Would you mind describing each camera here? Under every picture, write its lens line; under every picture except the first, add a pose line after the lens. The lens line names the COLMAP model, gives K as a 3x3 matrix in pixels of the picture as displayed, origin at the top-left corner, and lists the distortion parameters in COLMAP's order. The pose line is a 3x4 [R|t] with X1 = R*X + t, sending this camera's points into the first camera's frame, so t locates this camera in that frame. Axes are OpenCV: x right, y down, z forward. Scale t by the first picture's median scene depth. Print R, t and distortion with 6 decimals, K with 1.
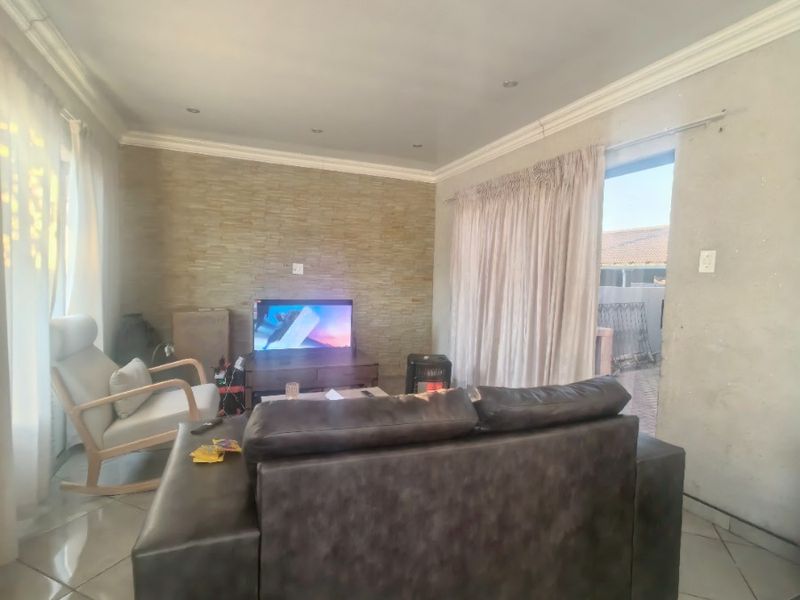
lens RADIAL K [[404.9, 0, 400.0], [0, 404.9, 300.0], [0, 0, 1]] dist [-0.018395, -0.000271]
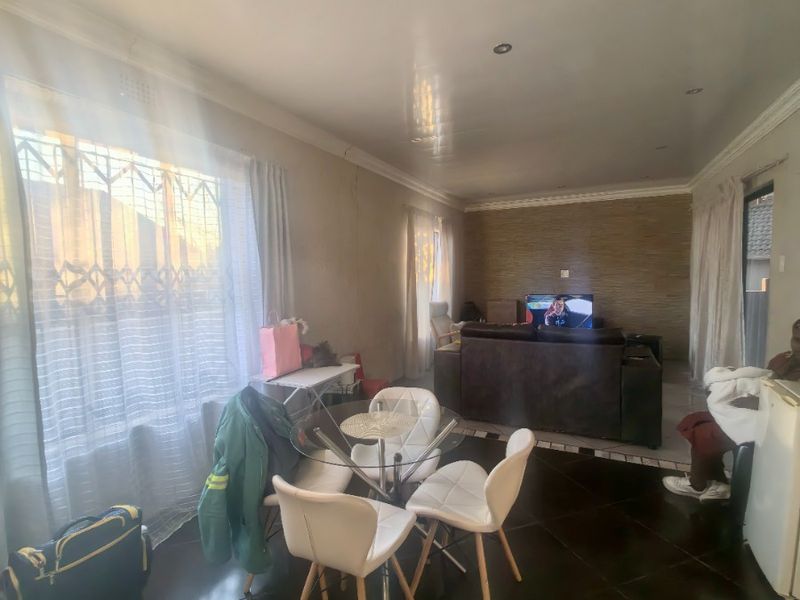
lens RADIAL K [[404.9, 0, 400.0], [0, 404.9, 300.0], [0, 0, 1]] dist [-0.018395, -0.000271]
pose [[0.660290, 0.007393, -0.750974, 0.538044], [-0.007987, 0.999964, 0.002822, 0.021764], [0.750968, 0.004135, 0.660326, -0.489432]]
